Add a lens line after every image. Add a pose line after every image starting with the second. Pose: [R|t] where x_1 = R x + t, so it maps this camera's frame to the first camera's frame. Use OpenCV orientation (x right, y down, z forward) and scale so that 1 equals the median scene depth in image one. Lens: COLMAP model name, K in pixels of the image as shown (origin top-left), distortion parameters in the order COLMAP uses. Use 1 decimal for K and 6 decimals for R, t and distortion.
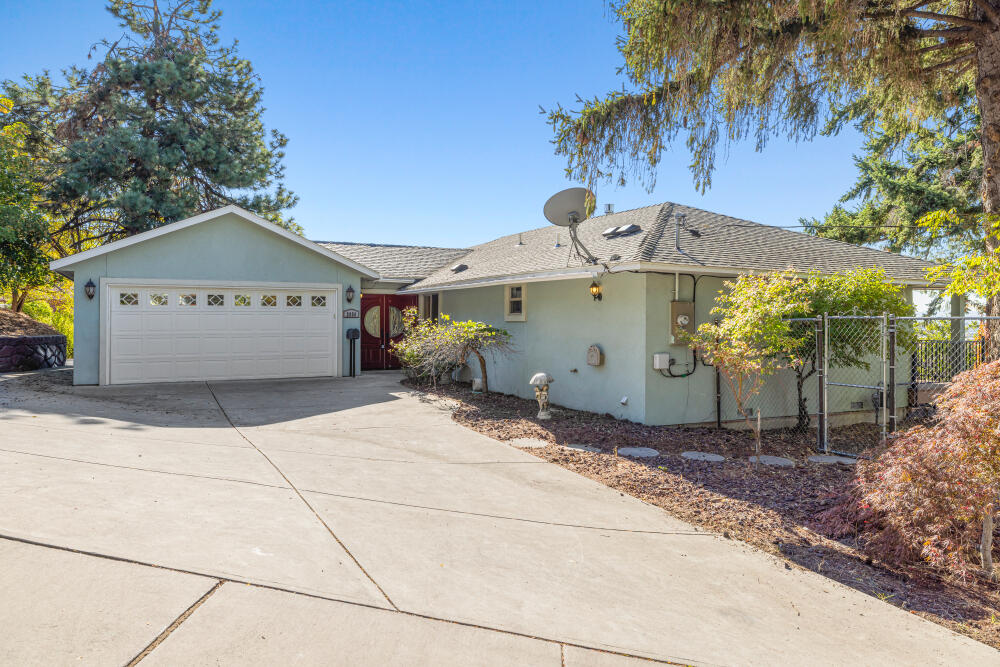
lens RADIAL K [[701.5, 0, 500.0], [0, 701.5, 333.5], [0, 0, 1]] dist [0.005753, -0.004966]
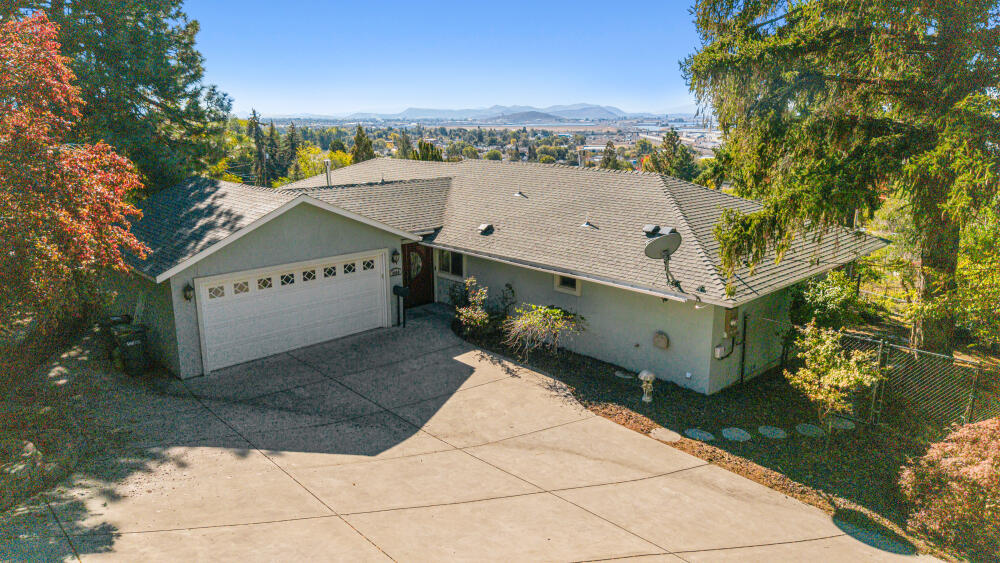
lens RADIAL K [[695.8, 0, 500.0], [0, 695.8, 281.5], [0, 0, 1]] dist [0.034668, -0.000846]
pose [[0.951100, -0.078626, 0.298709, -0.654528], [0.005547, 0.971251, 0.237991, -0.472488], [-0.308834, -0.224697, 0.924193, -0.159263]]
